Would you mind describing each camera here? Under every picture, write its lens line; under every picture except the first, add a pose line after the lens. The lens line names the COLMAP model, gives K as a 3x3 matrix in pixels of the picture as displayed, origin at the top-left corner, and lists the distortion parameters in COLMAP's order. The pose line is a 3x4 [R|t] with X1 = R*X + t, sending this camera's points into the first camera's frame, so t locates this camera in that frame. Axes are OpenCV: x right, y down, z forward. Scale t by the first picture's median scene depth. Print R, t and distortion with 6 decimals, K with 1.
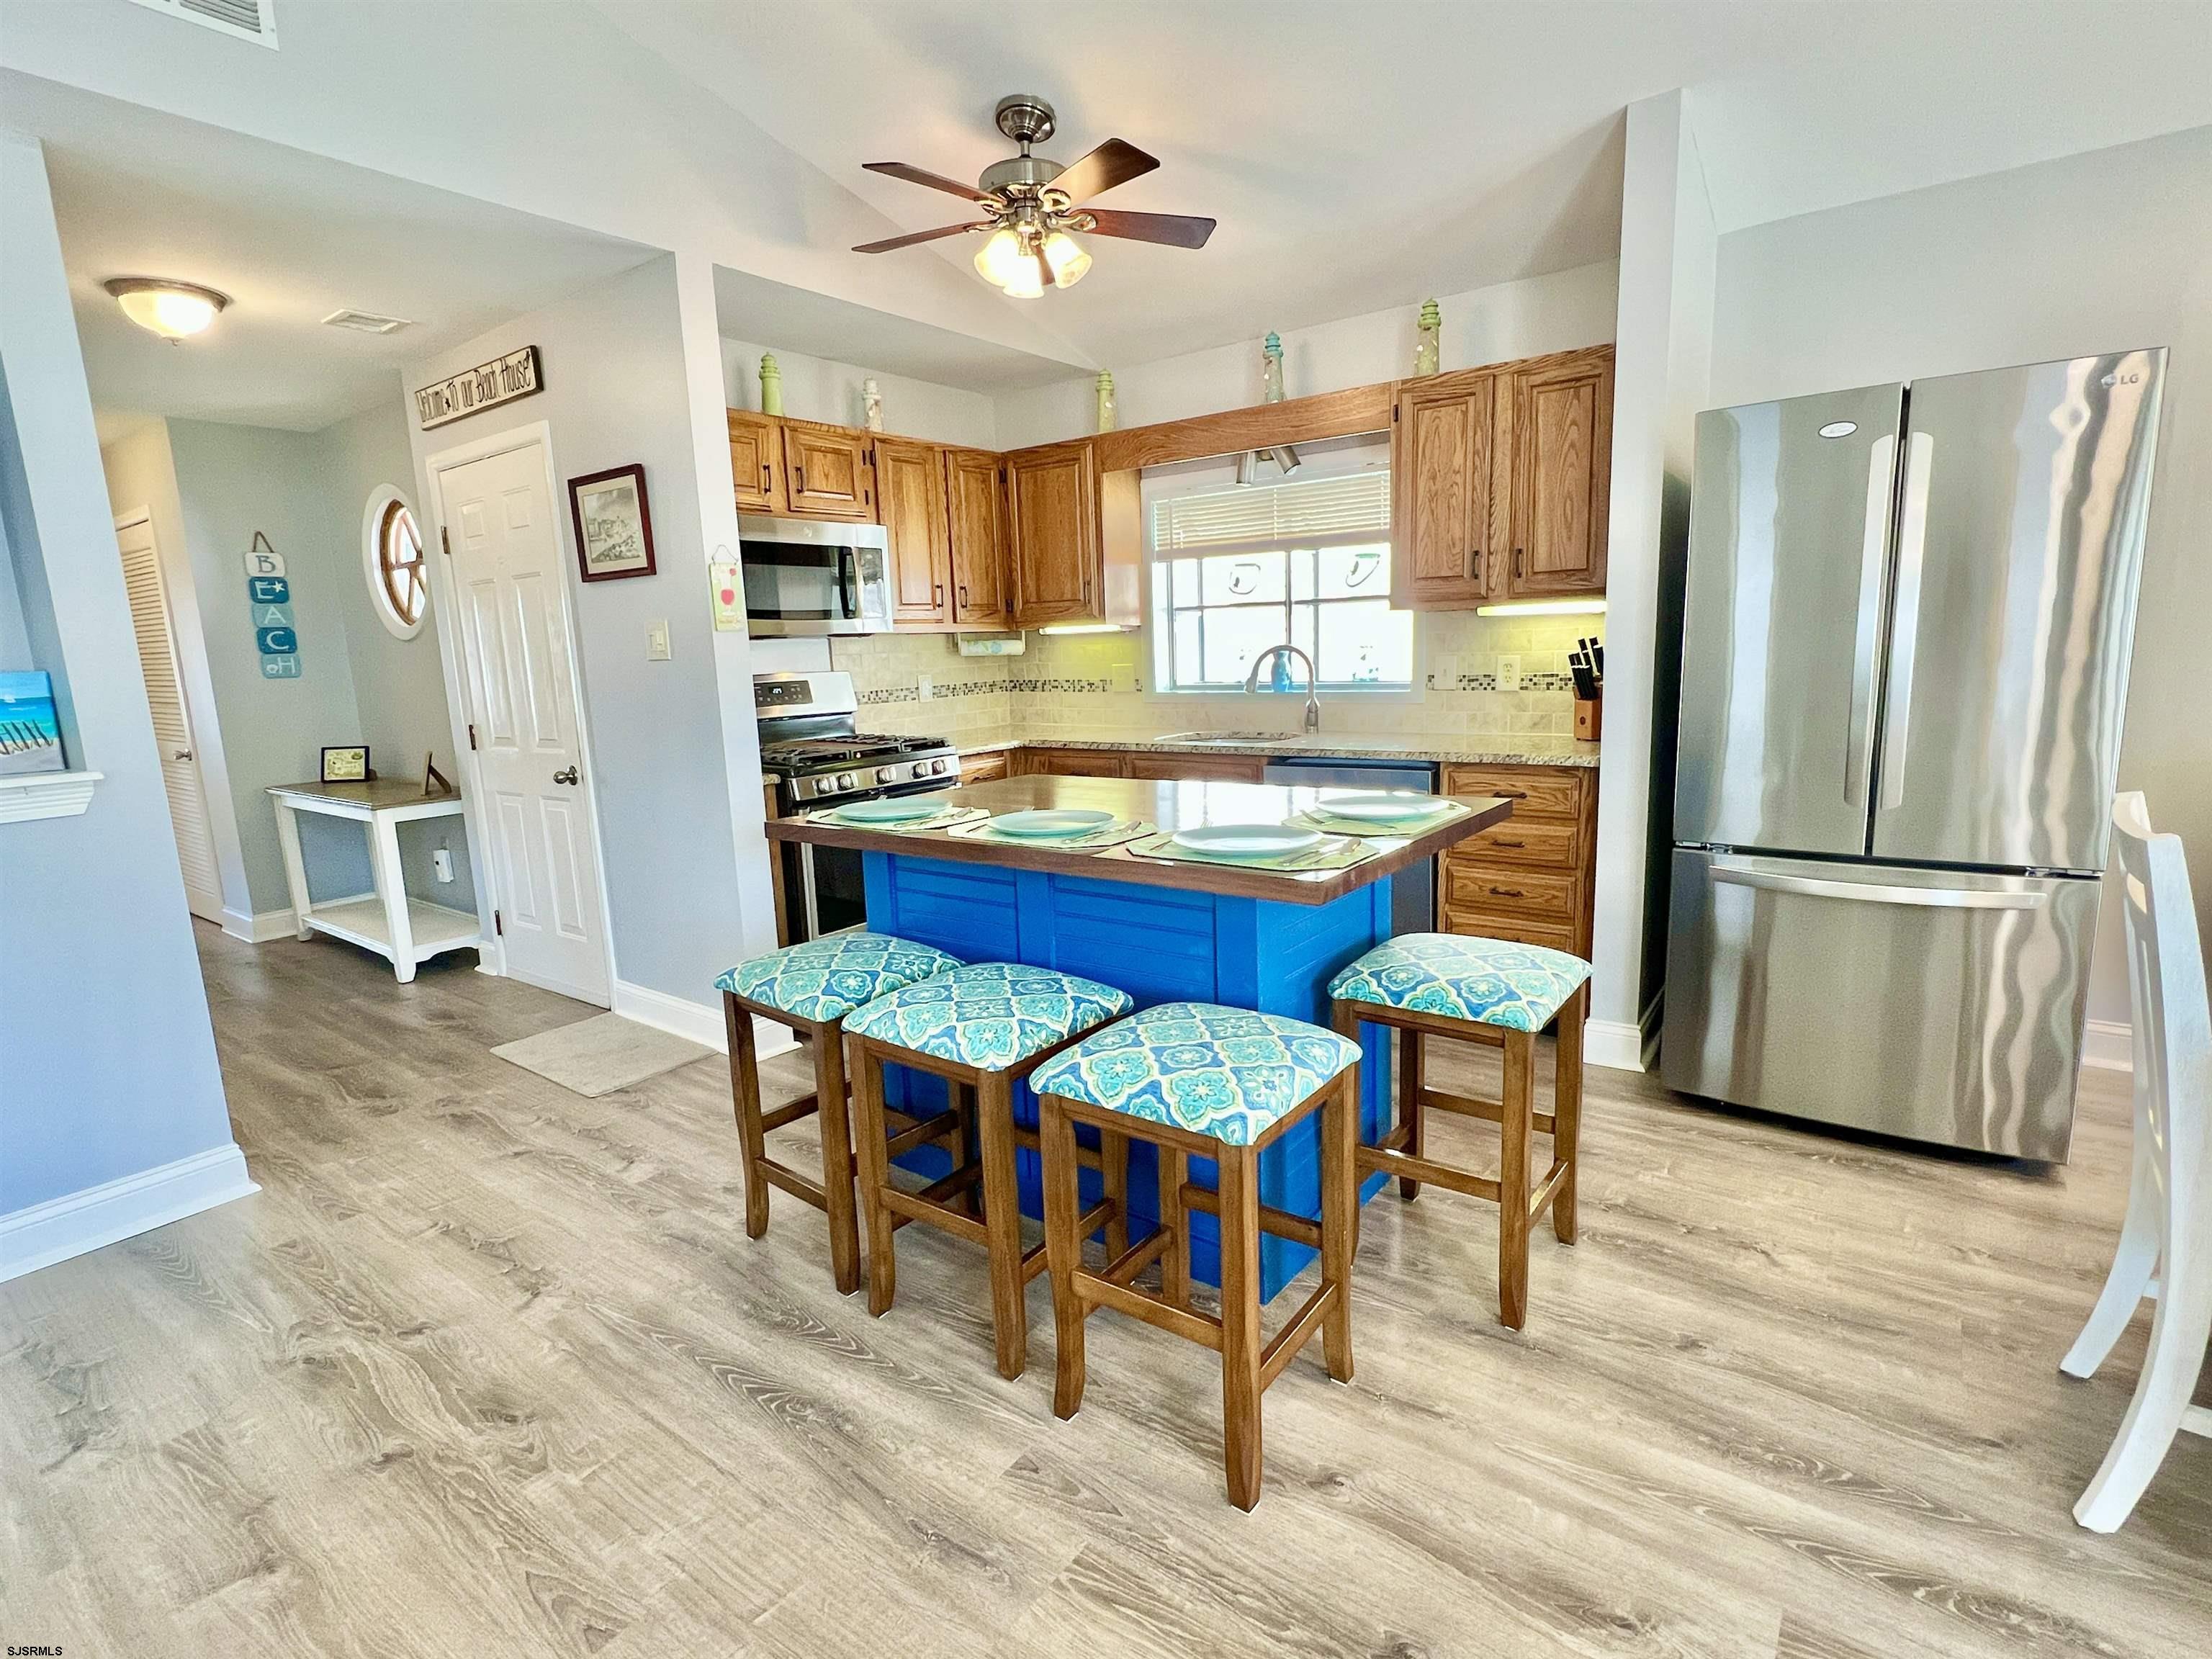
lens RADIAL K [[1088.9, 0, 1099.8], [0, 1088.9, 831.0], [0, 0, 1]] dist [-0.000495, 0.000402]
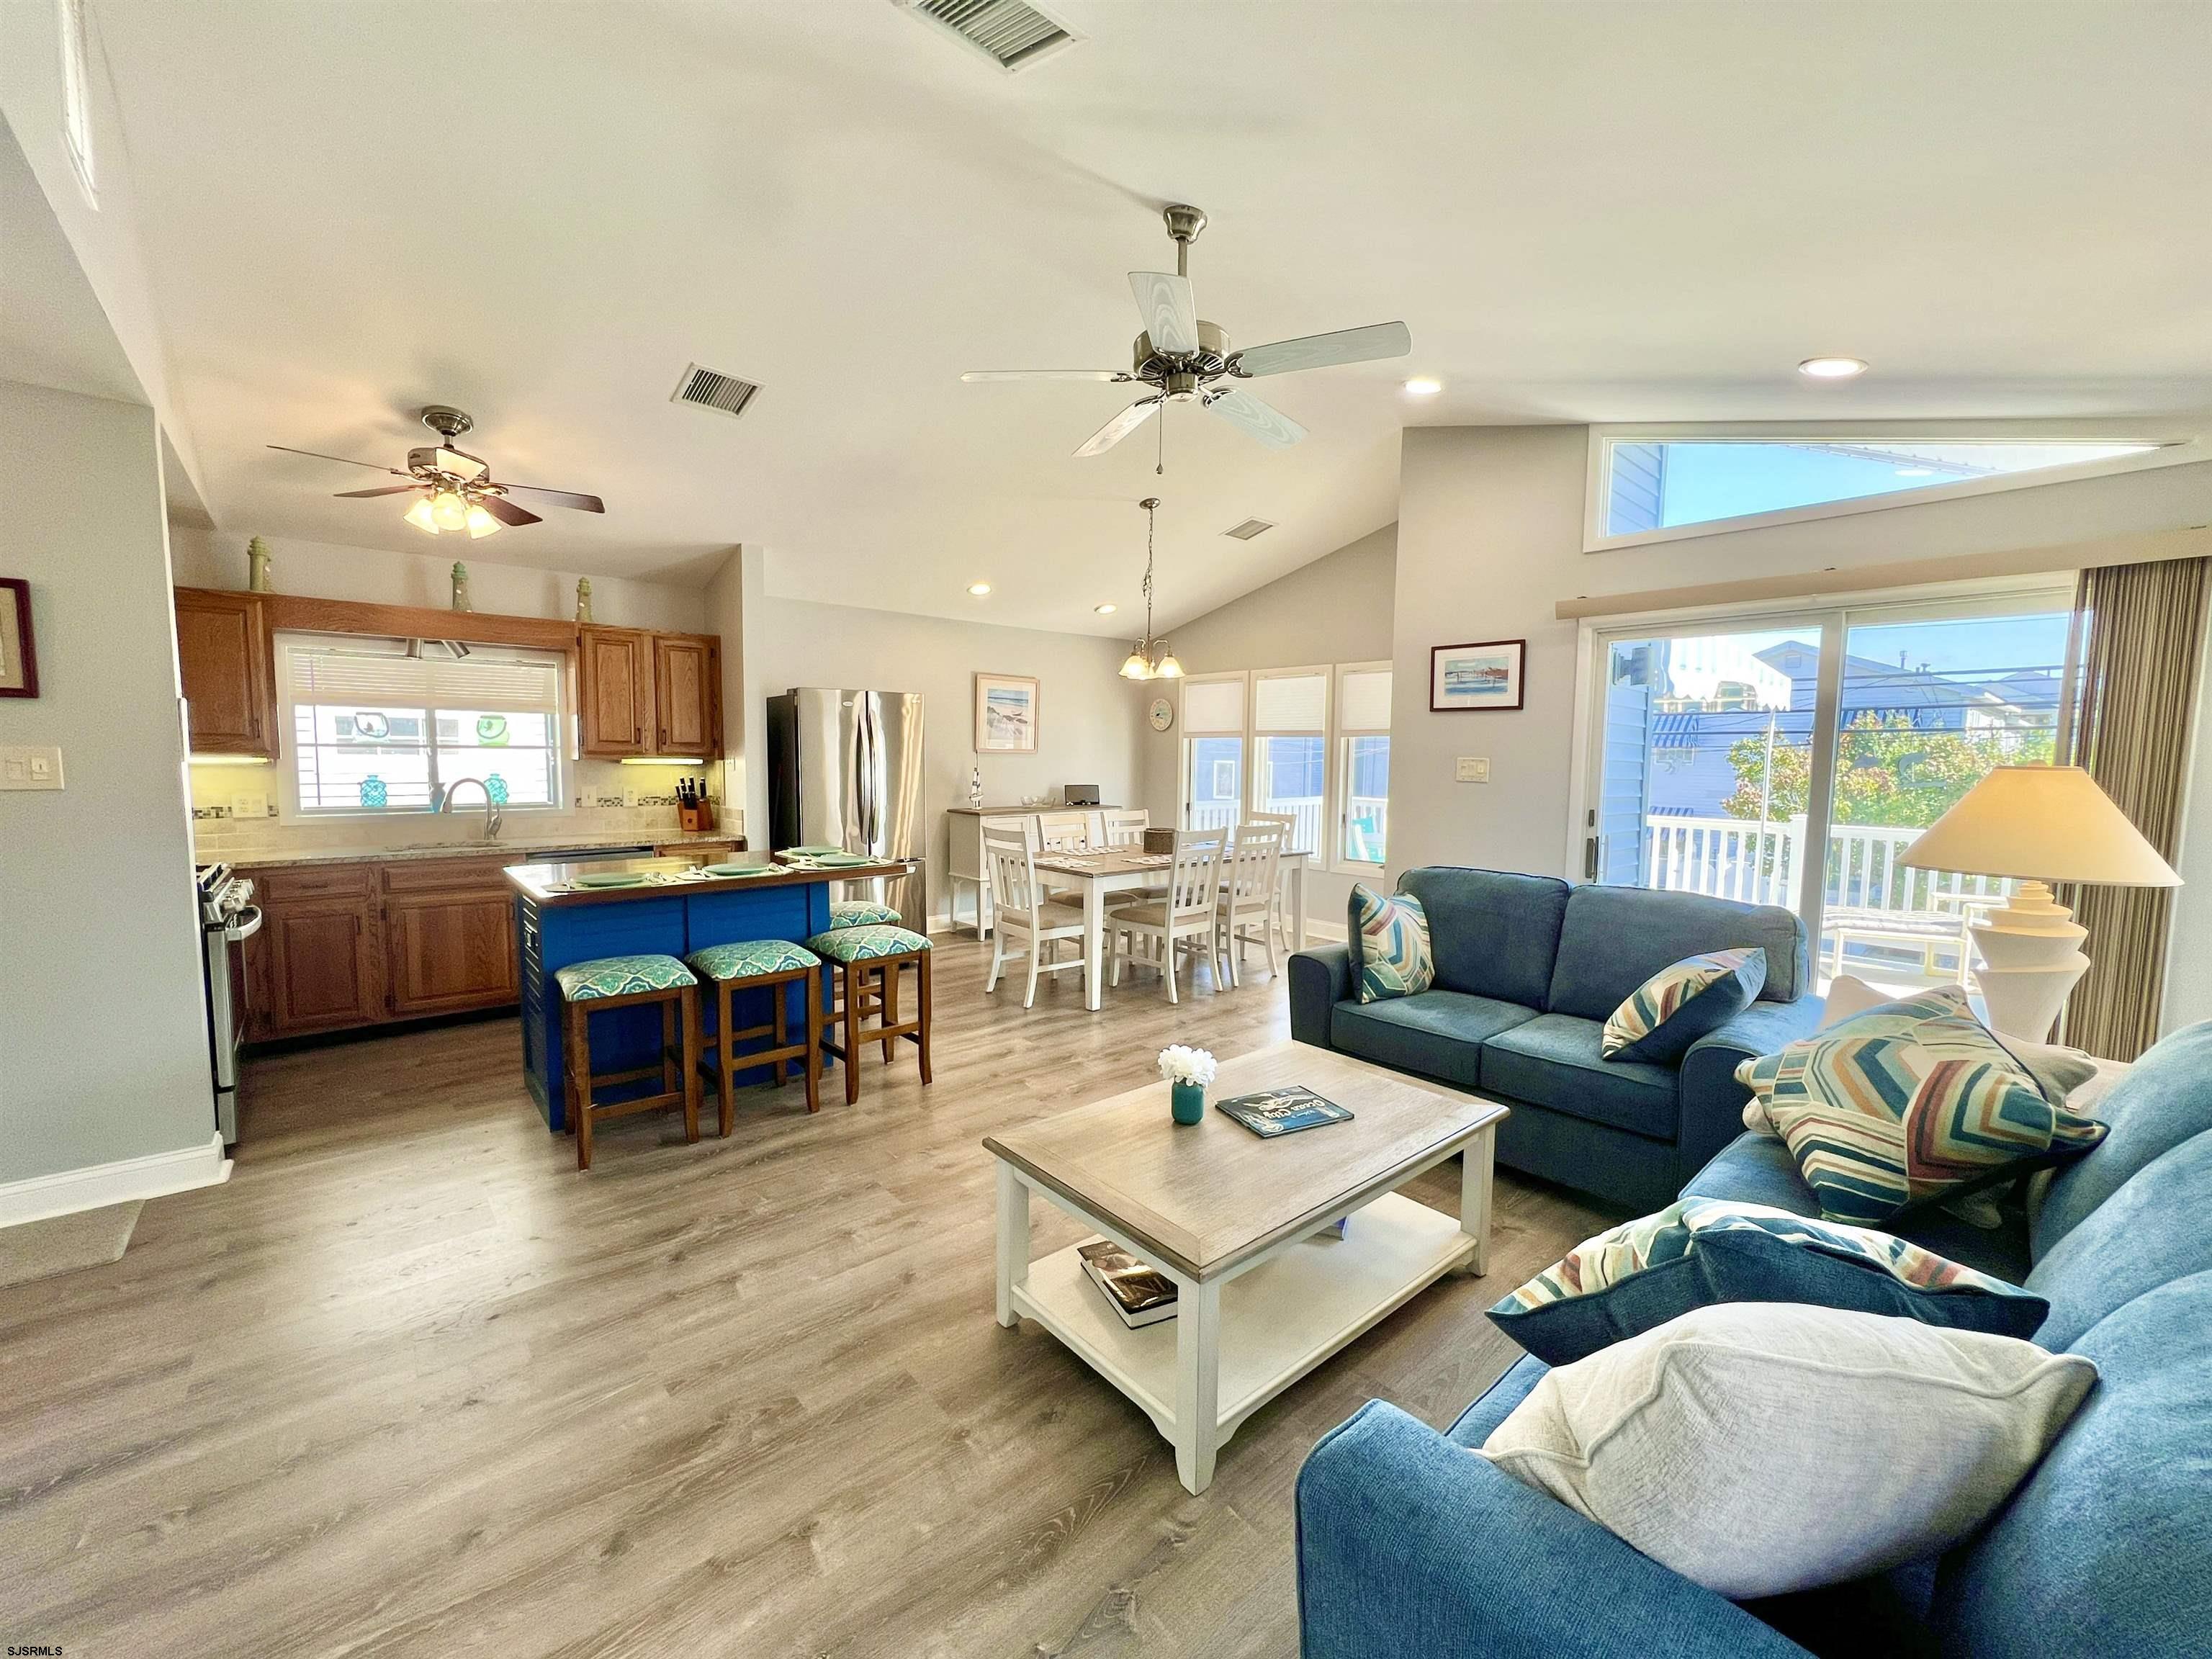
lens RADIAL K [[888.6, 0, 1104.0], [0, 888.6, 827.3], [0, 0, 1]] dist [-0.002403, 0.000225]
pose [[0.204519, -0.043657, 0.977888, -0.839914], [0.150644, 0.988508, 0.012625, -0.001089], [-0.967201, 0.144731, 0.208746, -0.012332]]
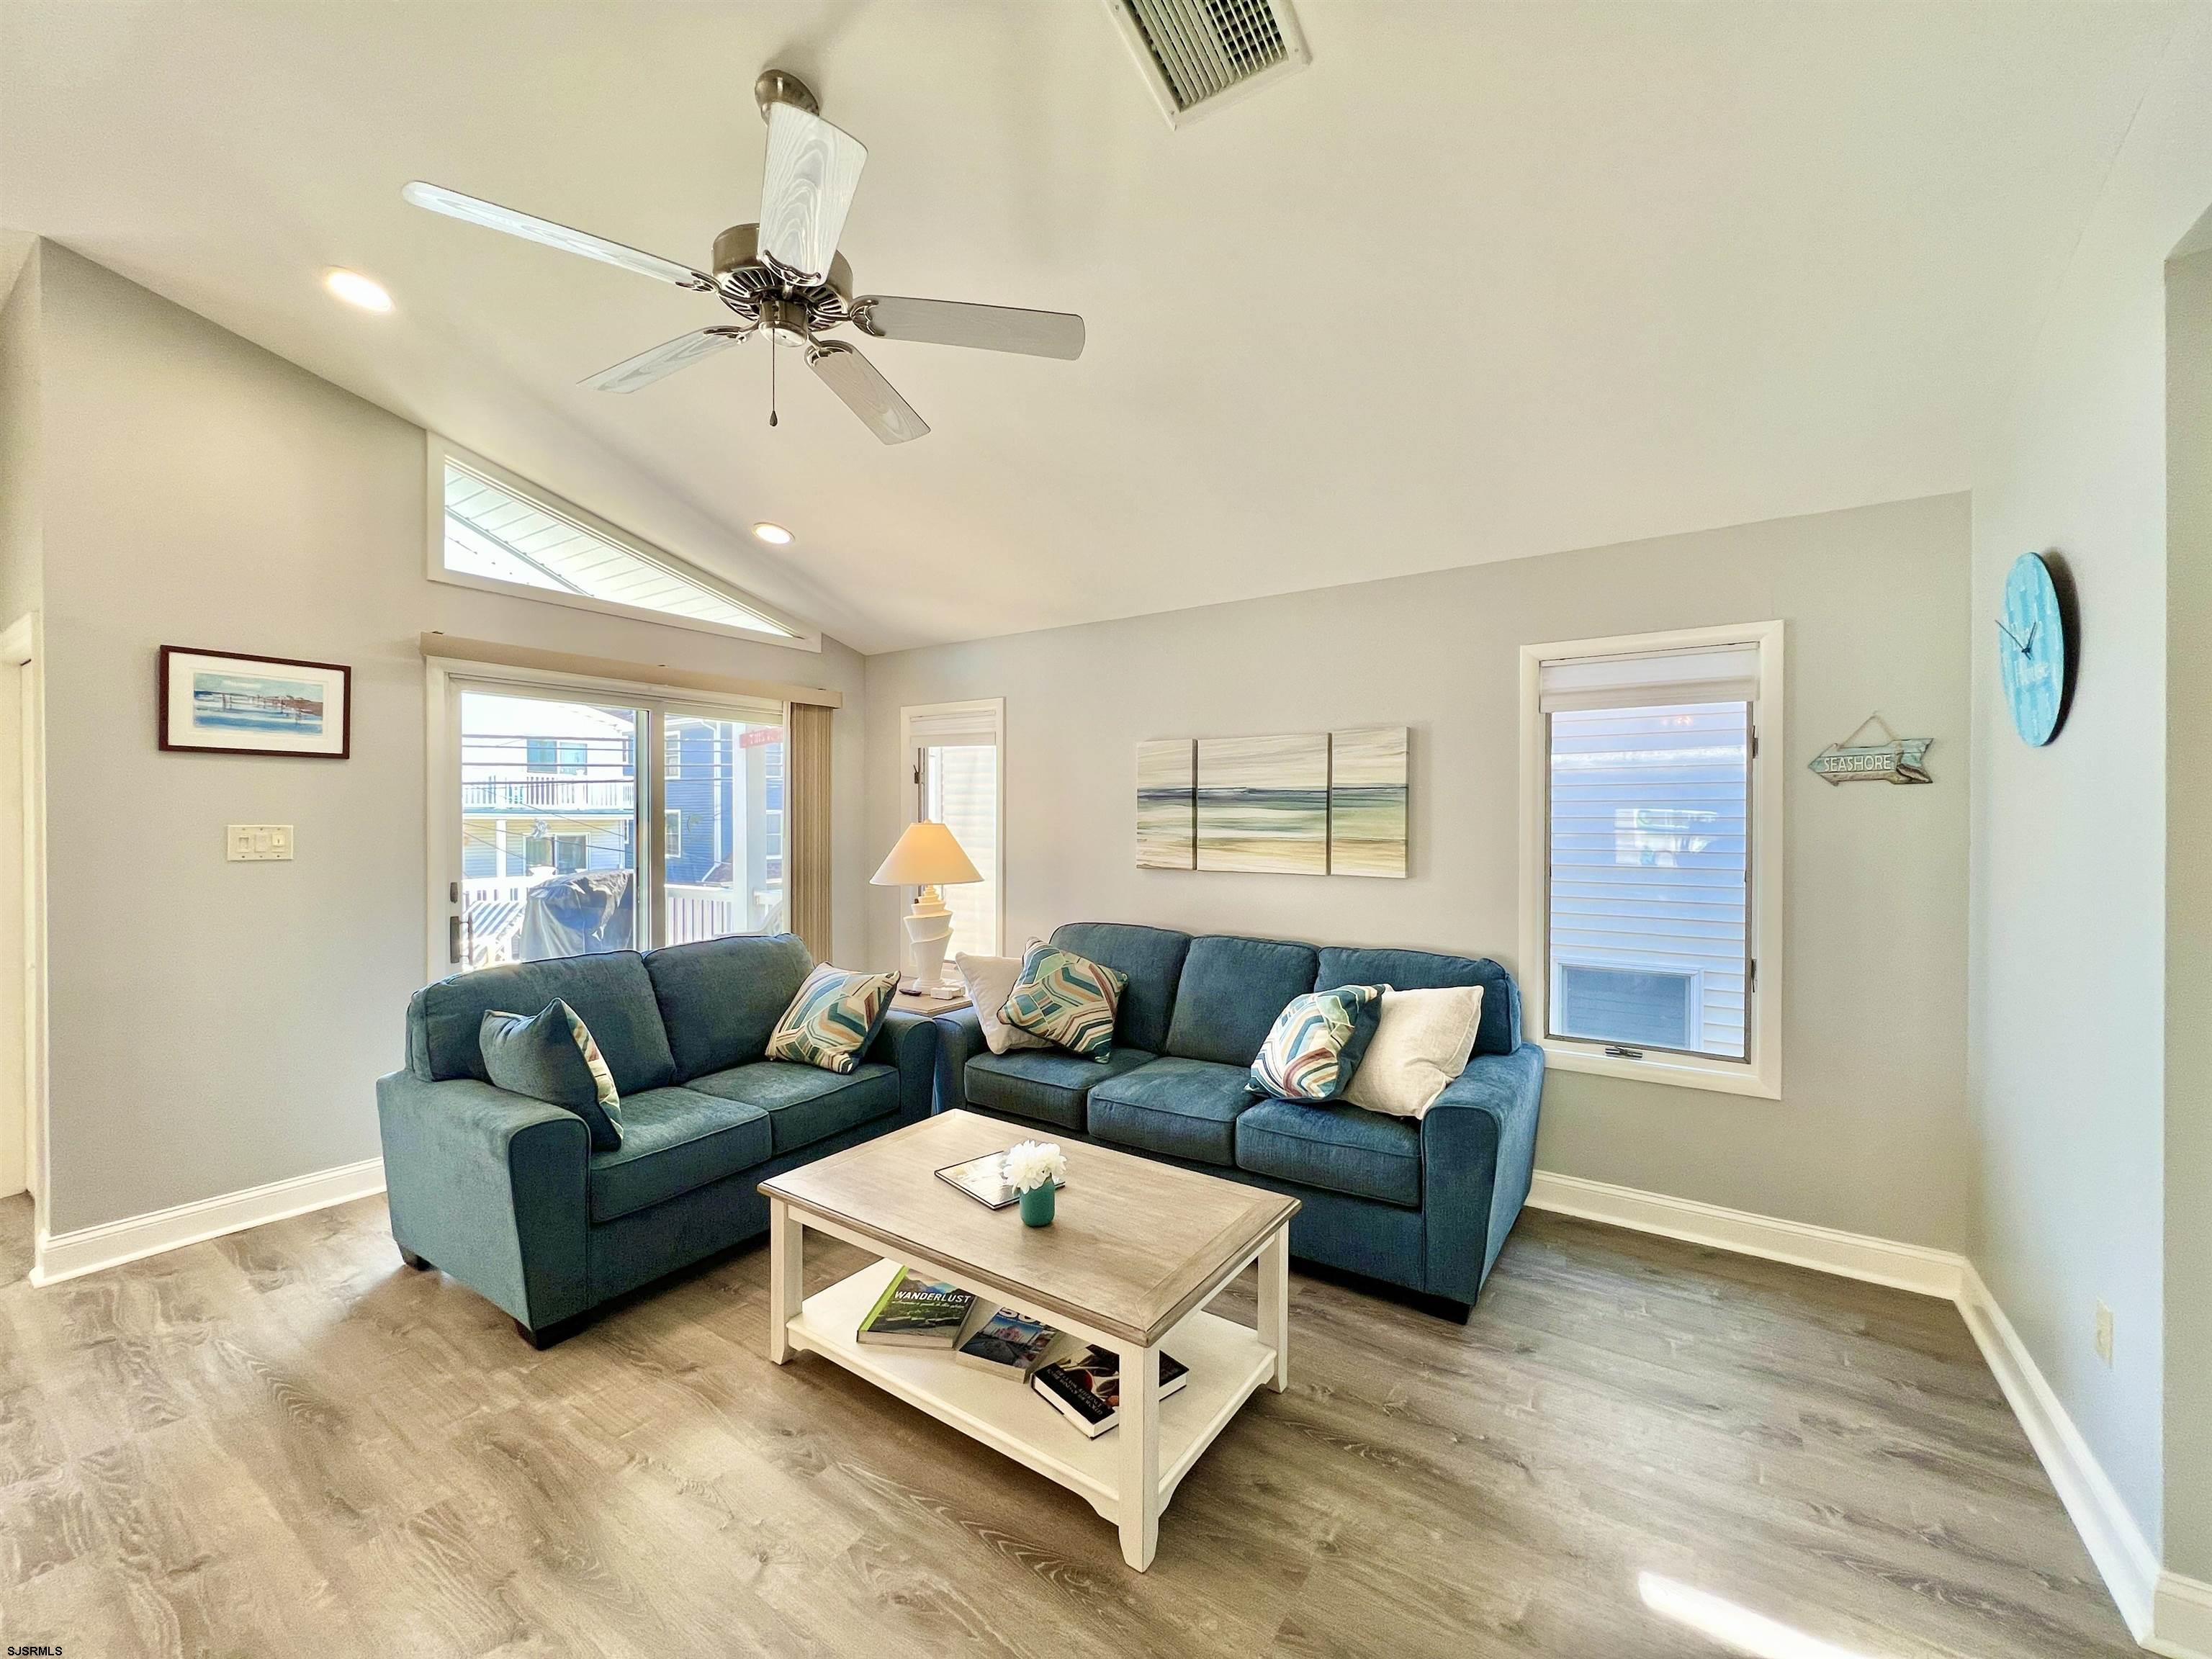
lens RADIAL K [[885.3, 0, 1101.4], [0, 885.3, 826.6], [0, 0, 1]] dist [-0.000929, 0.000616]
pose [[-0.998134, 0.037231, -0.048403, -0.285526], [0.027659, 0.982310, 0.185210, -0.129607], [0.054442, 0.183526, -0.981506, 0.572256]]
